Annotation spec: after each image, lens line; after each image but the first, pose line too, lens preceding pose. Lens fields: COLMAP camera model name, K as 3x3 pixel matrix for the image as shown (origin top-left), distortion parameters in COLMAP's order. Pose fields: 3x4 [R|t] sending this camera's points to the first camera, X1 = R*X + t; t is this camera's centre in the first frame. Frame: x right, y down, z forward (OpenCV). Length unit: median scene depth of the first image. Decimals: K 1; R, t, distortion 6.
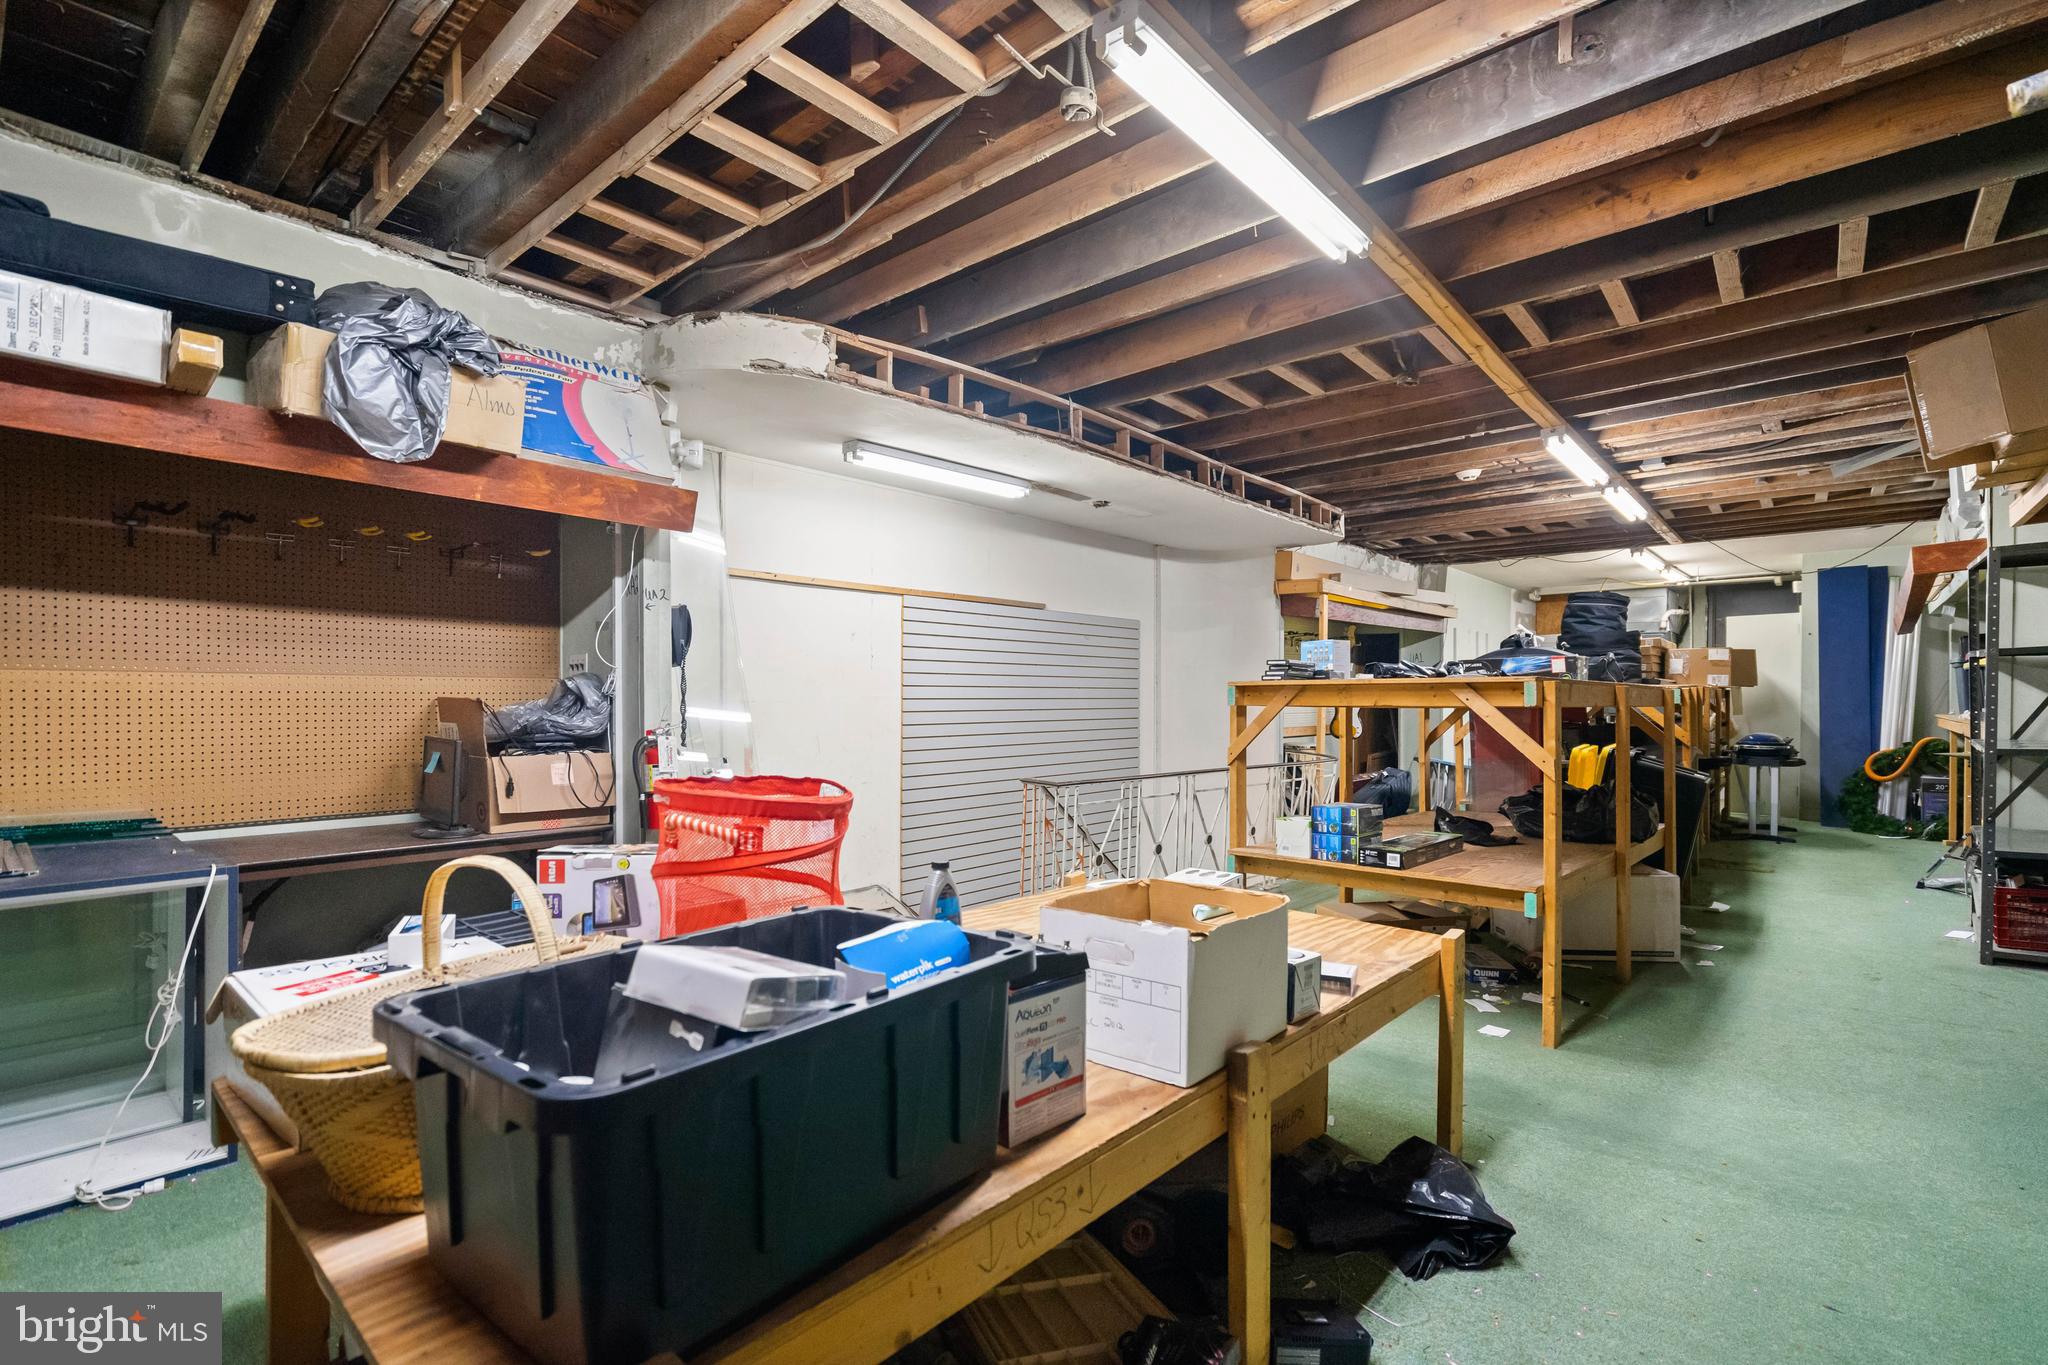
lens RADIAL K [[931.2, 0, 1034.6], [0, 931.2, 698.4], [0, 0, 1]] dist [0.005044, 0.002003]
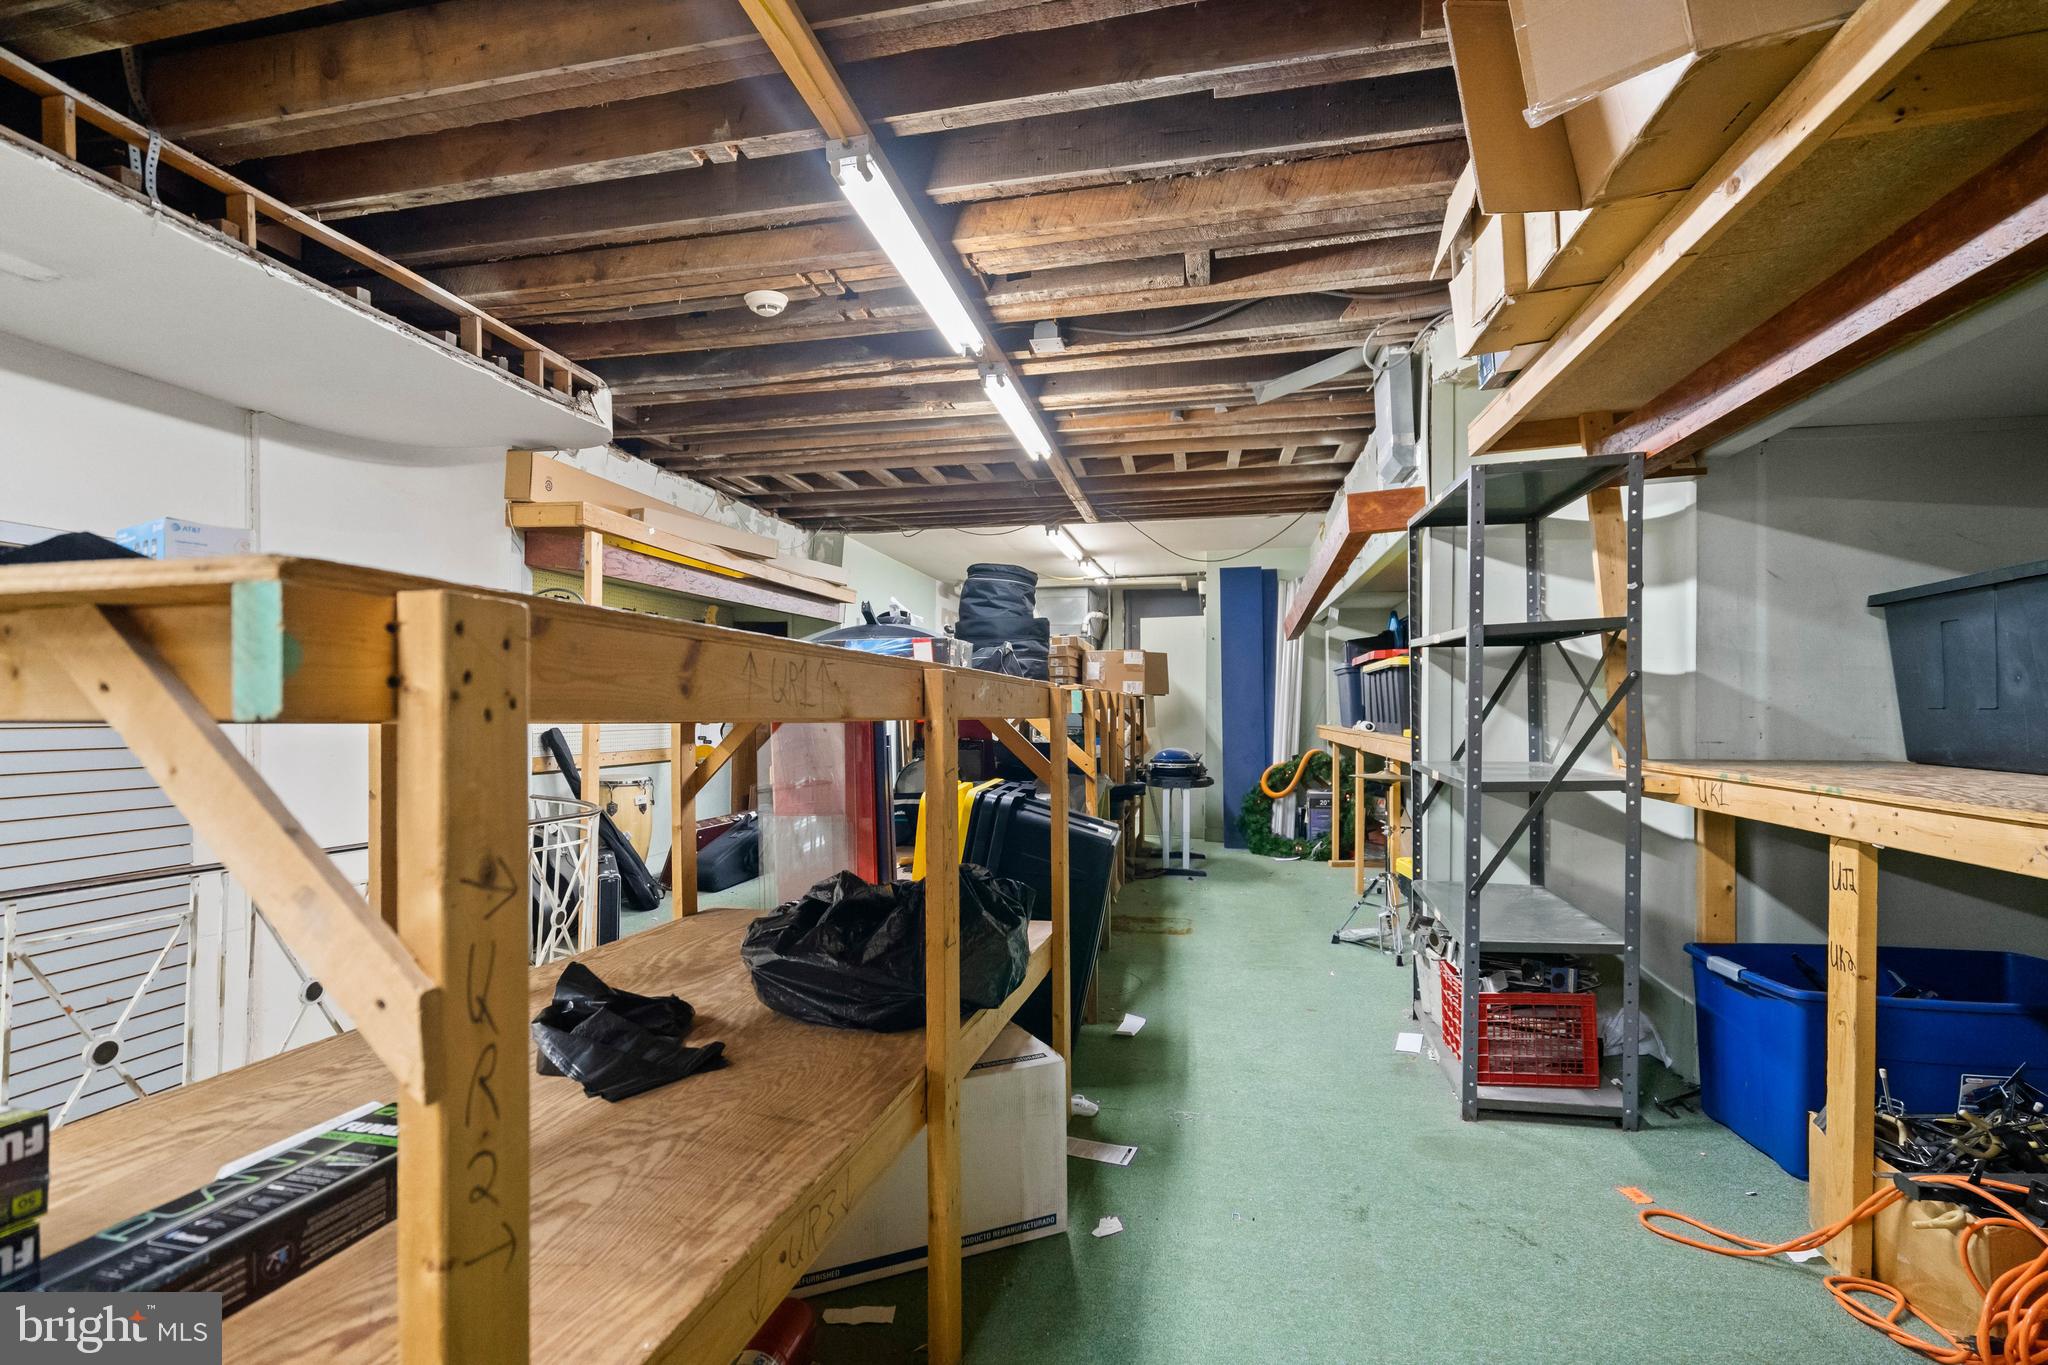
lens RADIAL K [[931.2, 0, 1018.9], [0, 931.2, 701.0], [0, 0, 1]] dist [0.005044, 0.002003]
pose [[0.874240, 0.004481, 0.485473, 0.242161], [0.001497, 0.999928, -0.011923, 0.003479], [-0.485492, 0.011150, 0.874170, 0.326635]]
